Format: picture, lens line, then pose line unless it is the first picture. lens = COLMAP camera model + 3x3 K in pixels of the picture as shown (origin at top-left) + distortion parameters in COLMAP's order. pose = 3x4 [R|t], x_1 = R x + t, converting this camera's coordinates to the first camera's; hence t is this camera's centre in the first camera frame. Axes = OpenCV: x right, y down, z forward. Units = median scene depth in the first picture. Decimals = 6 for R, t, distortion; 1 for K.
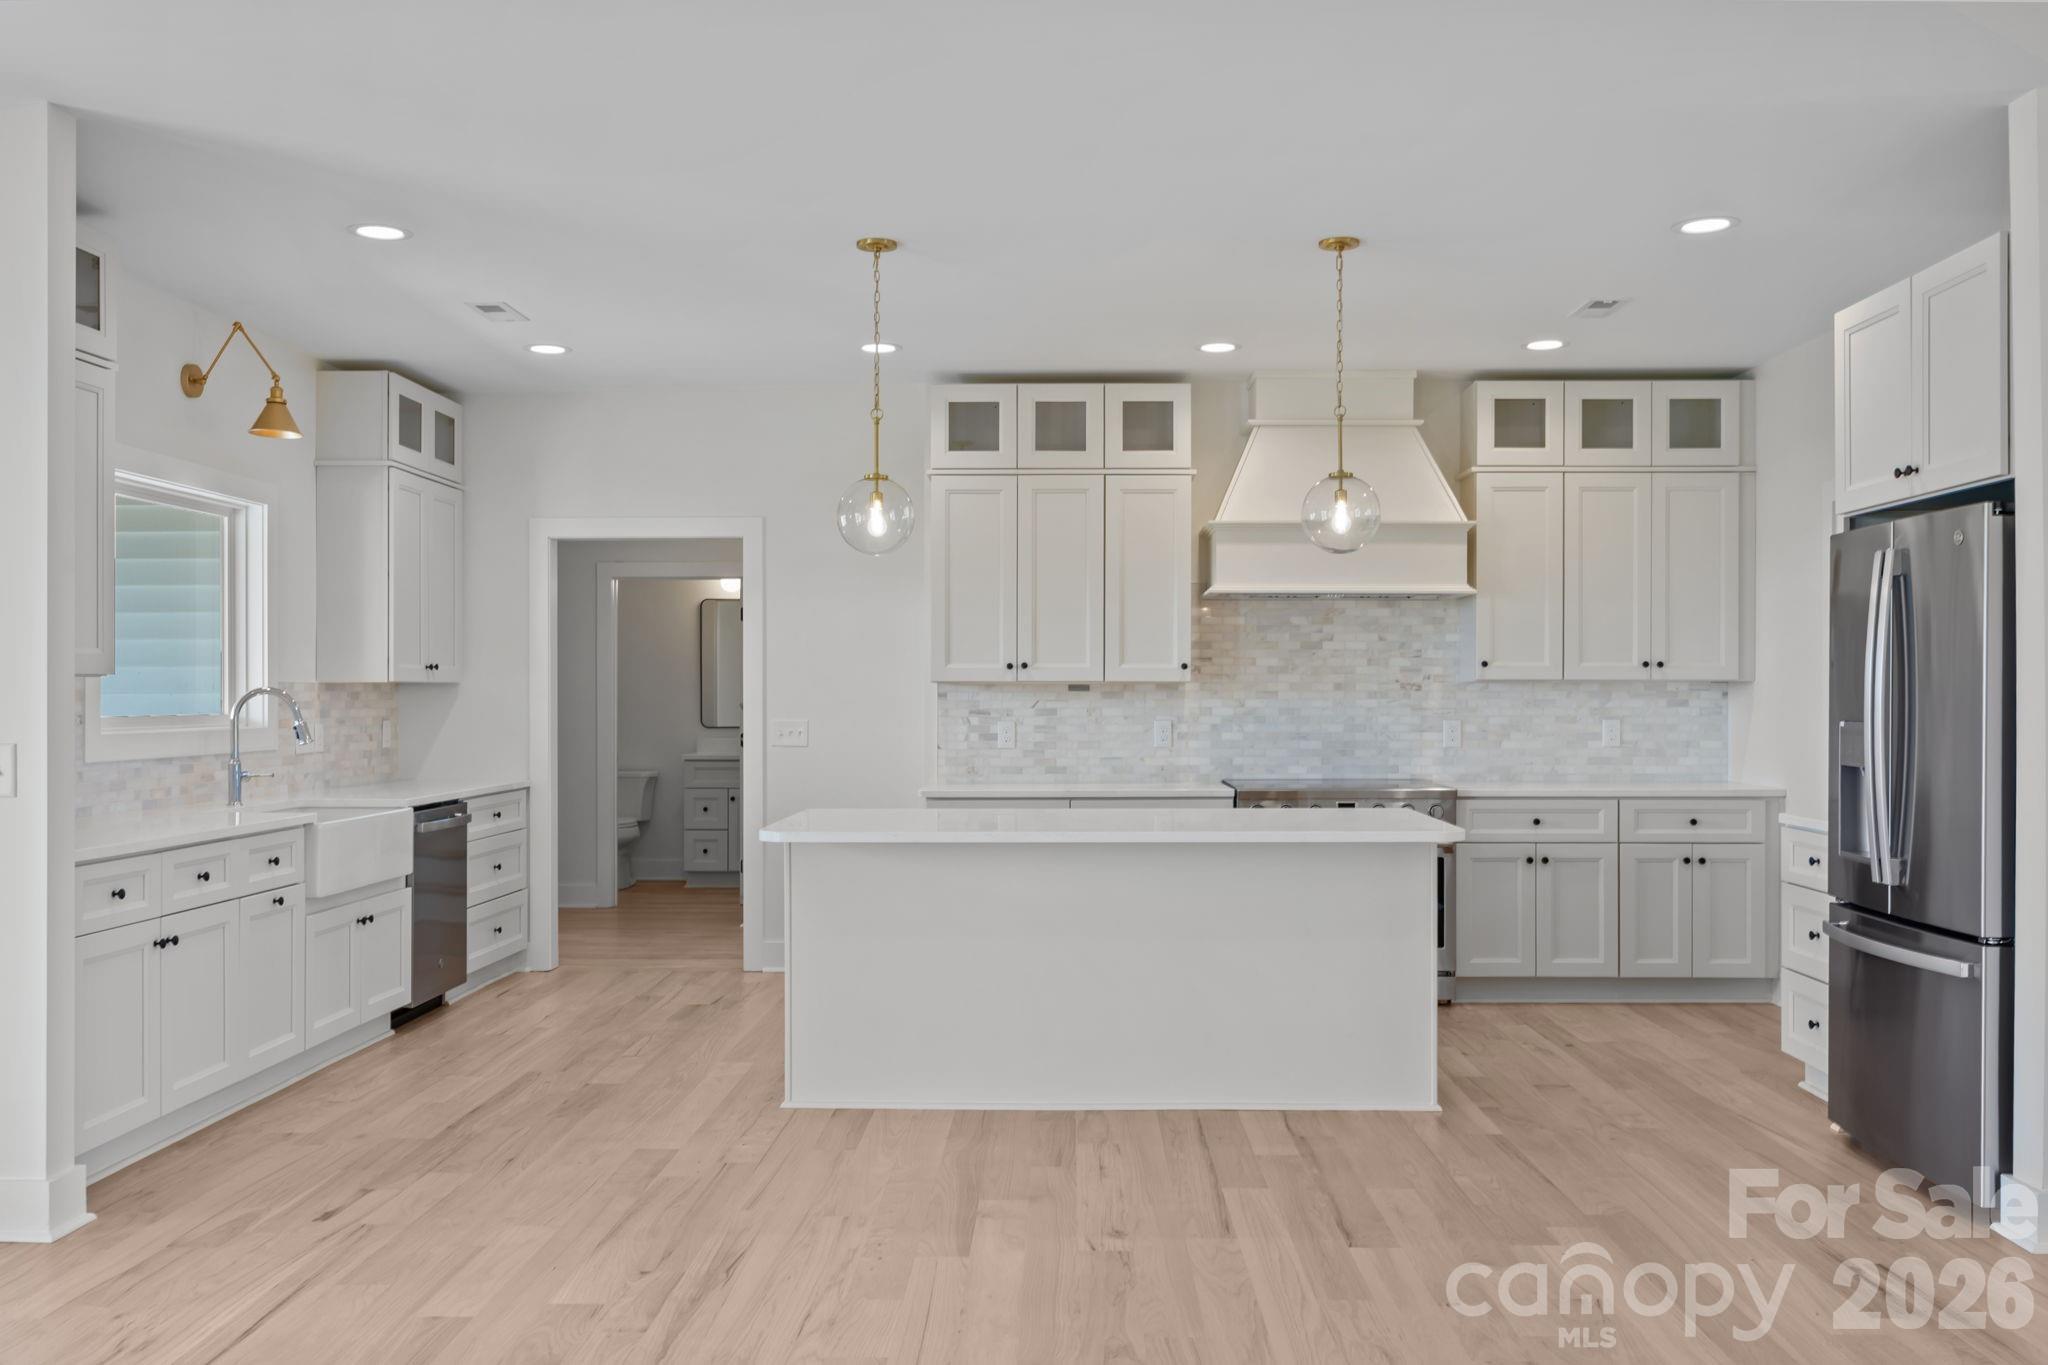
lens RADIAL K [[1731.6, 0, 1029.2], [0, 1731.6, 702.8], [0, 0, 1]] dist [-0.006962, -0.000337]
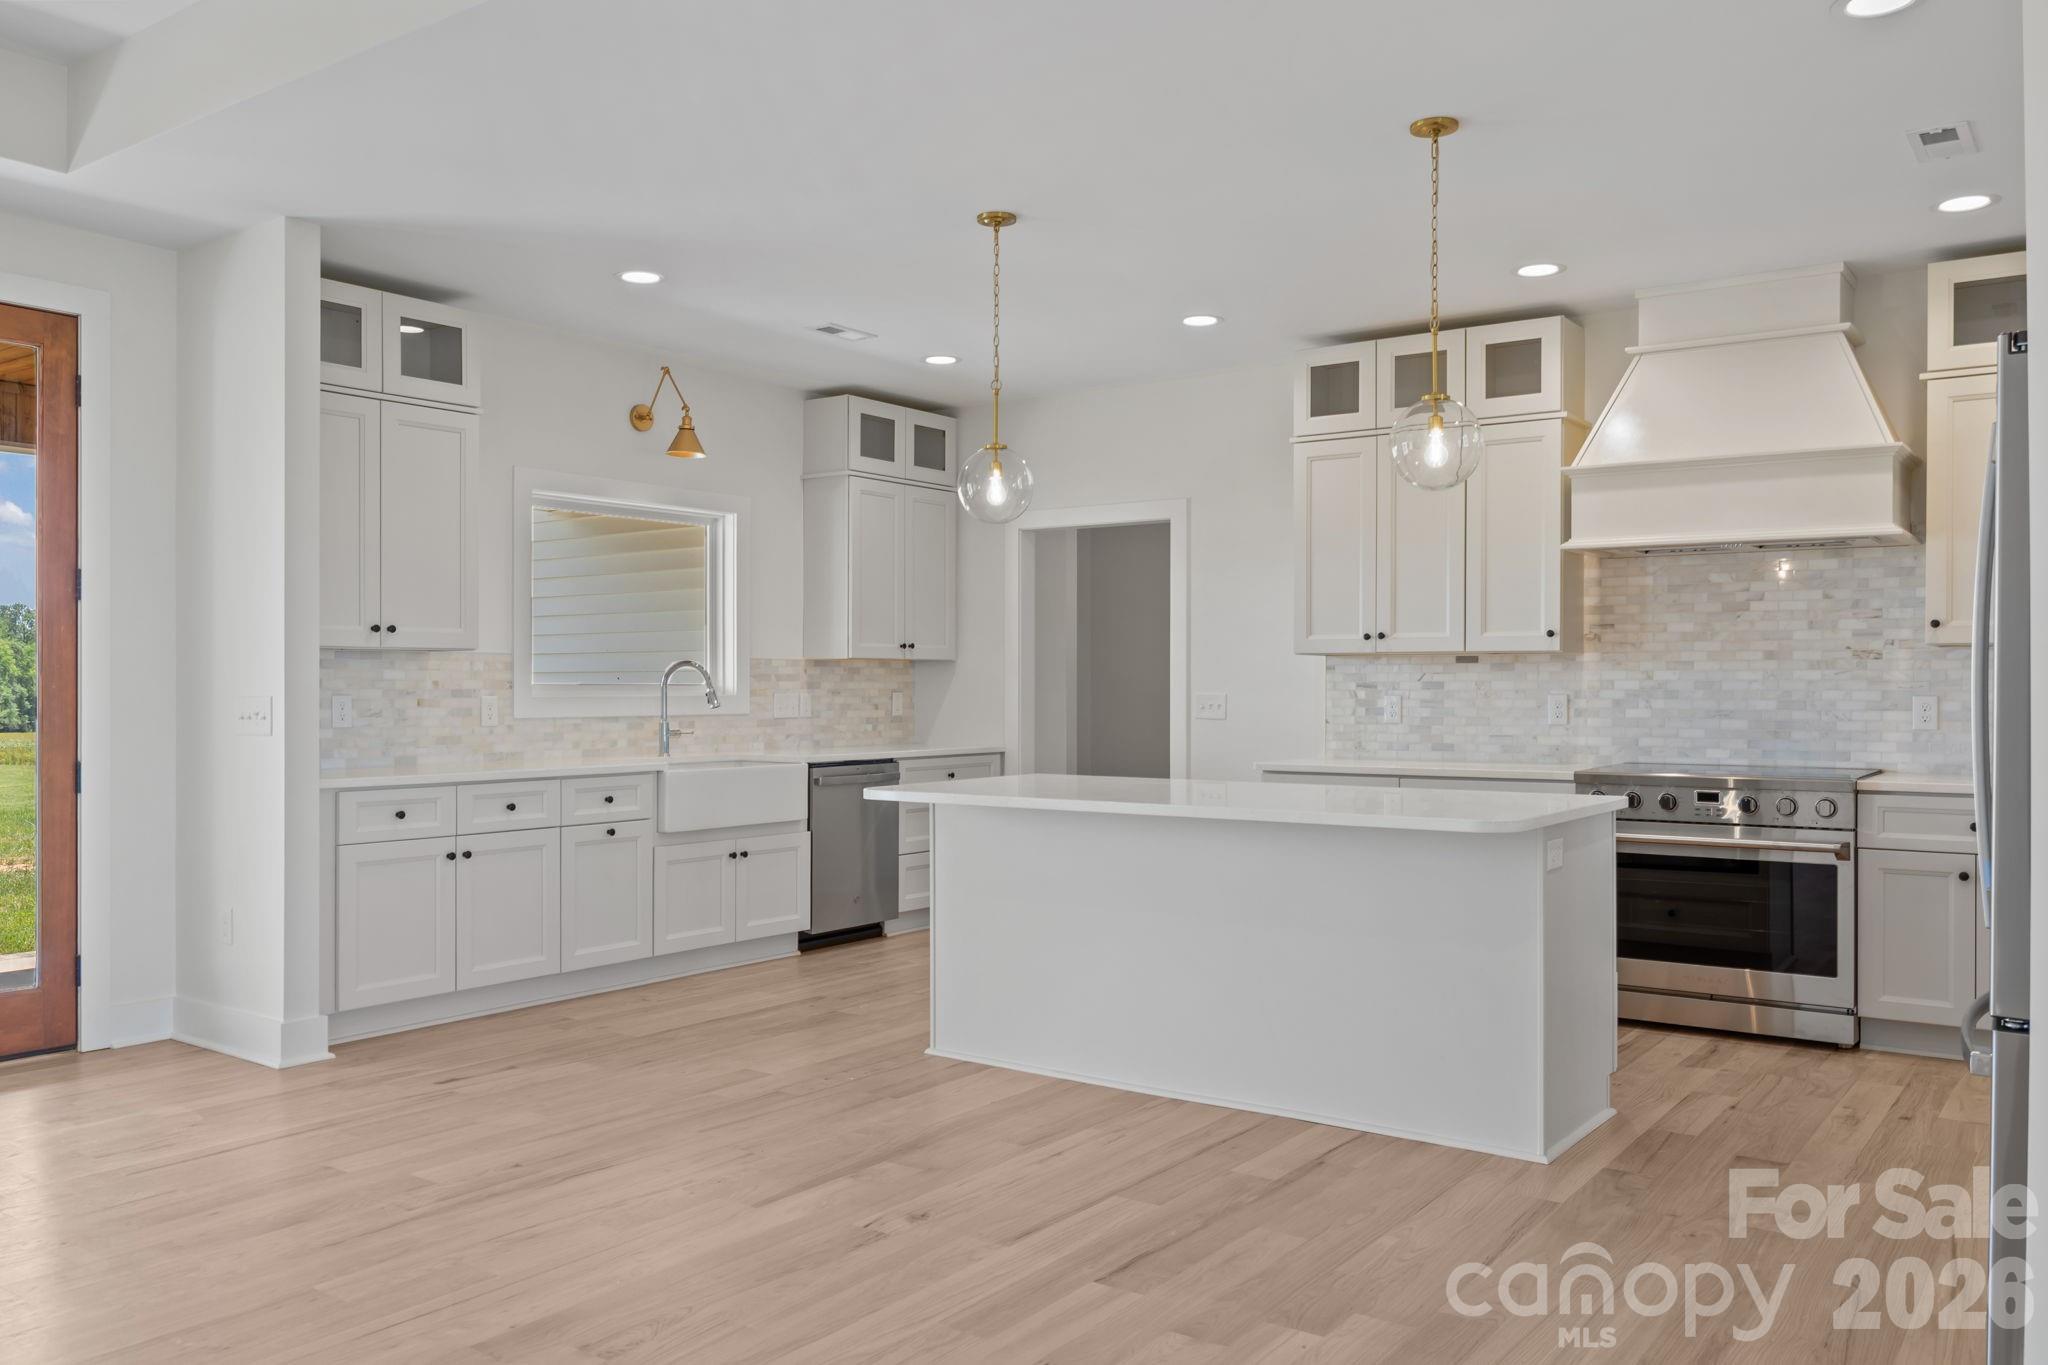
lens RADIAL K [[1576.3, 0, 1022.2], [0, 1576.3, 699.4], [0, 0, 1]] dist [-0.008345, 0.015709]
pose [[0.822140, 0.005960, -0.569253, 0.326433], [-0.003281, 0.999978, 0.005733, 0.009113], [0.569275, -0.002846, 0.822142, 0.176509]]
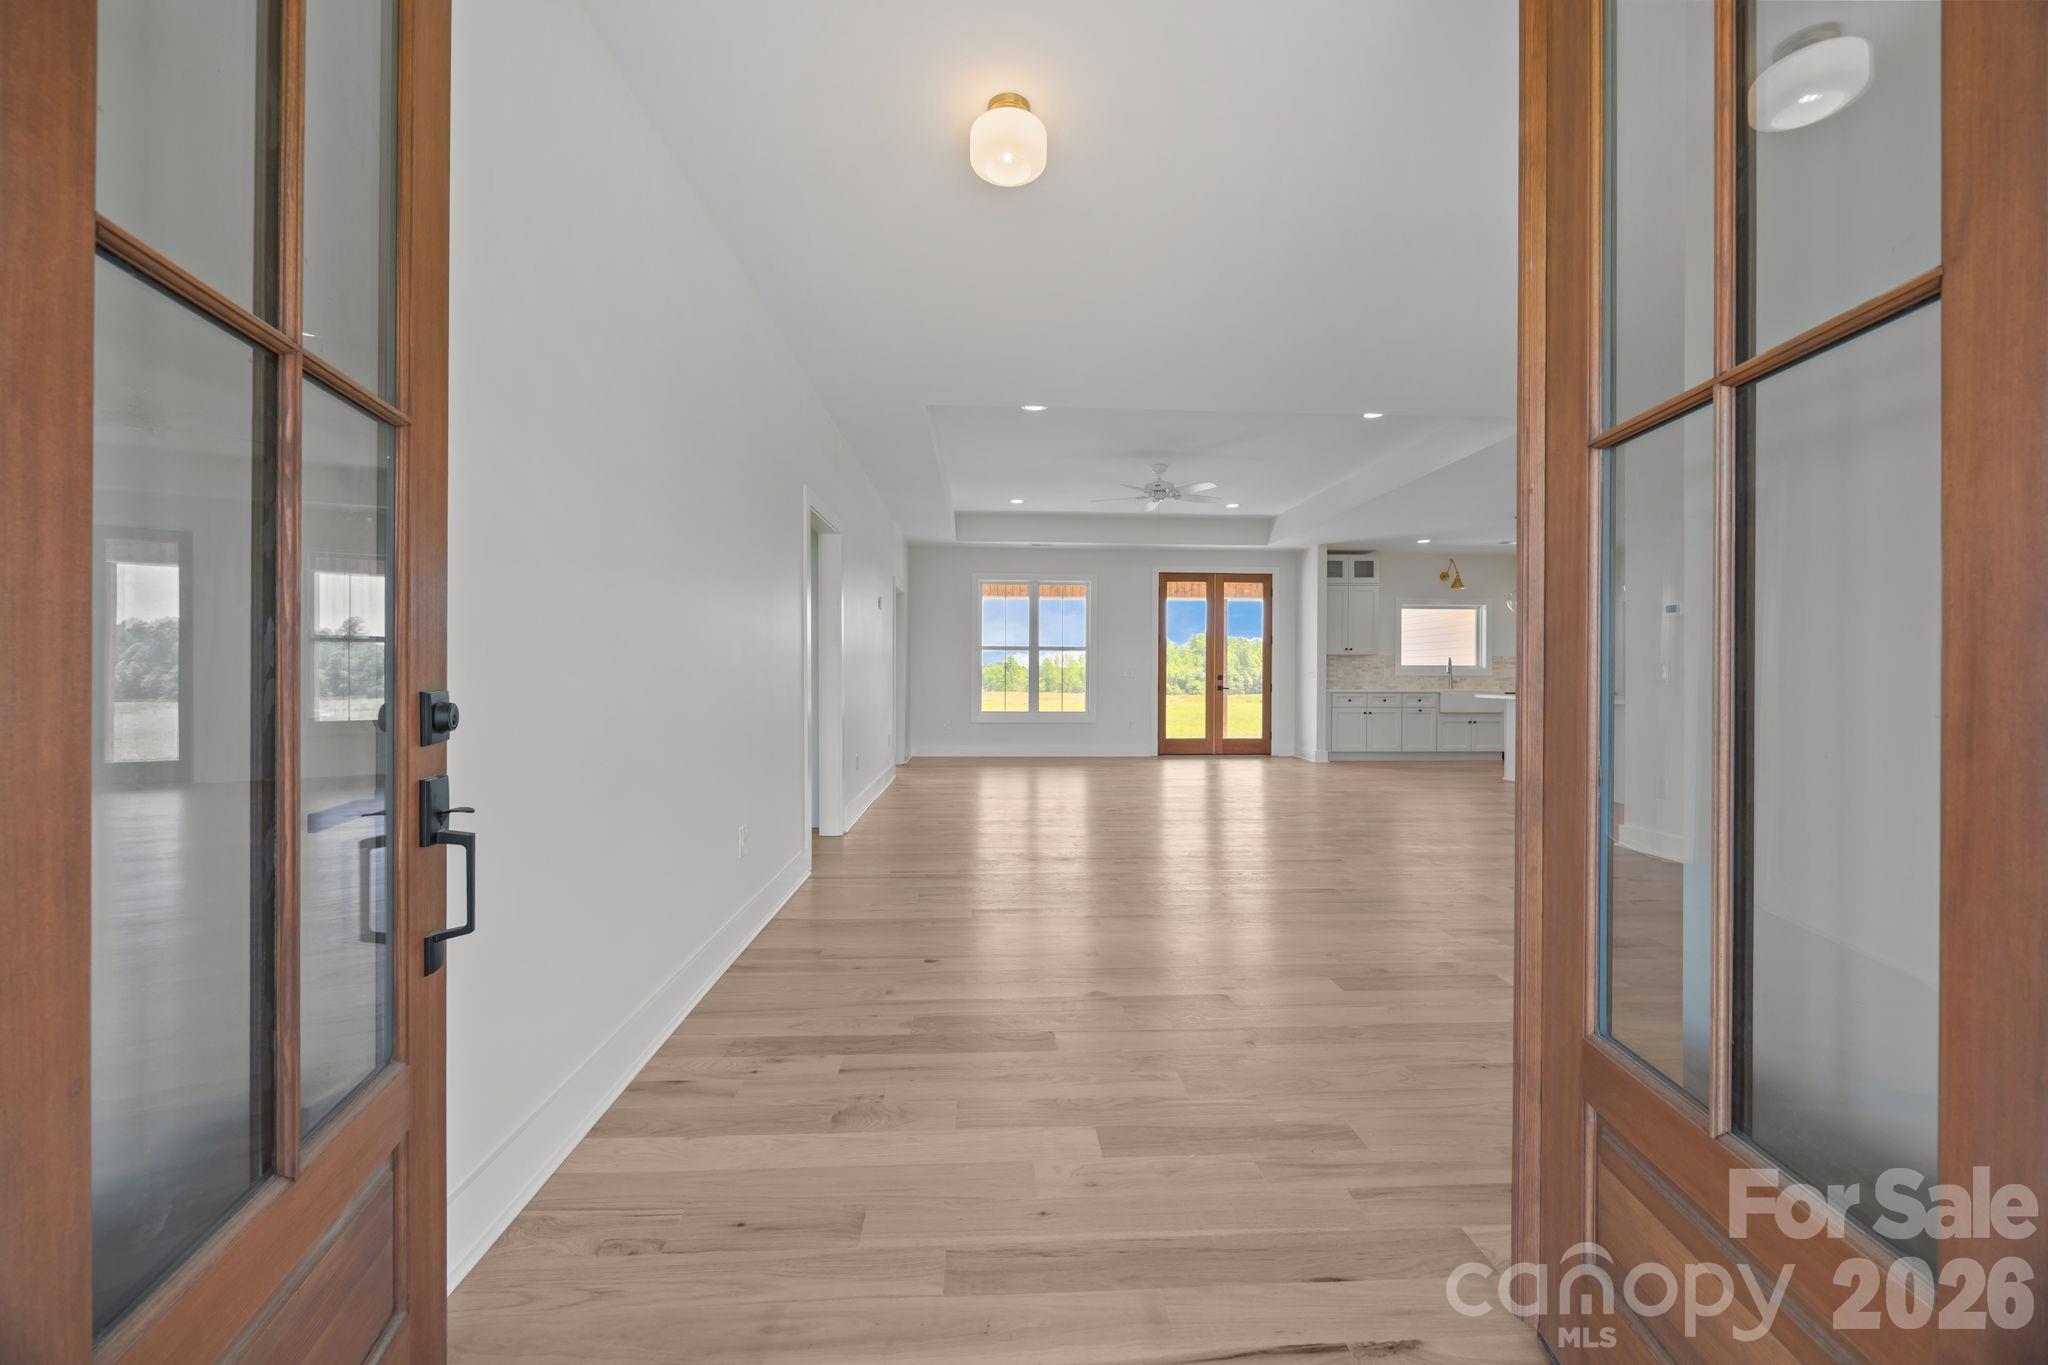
lens RADIAL K [[782.8, 0, 1036.5], [0, 782.8, 676.7], [0, 0, 1]] dist [0.000504, -0.000667]
pose [[0.077258, 0.004930, -0.996999, 0.946861], [-0.005769, 0.999973, 0.004498, 0.024926], [0.996994, 0.005404, 0.077284, -0.015552]]
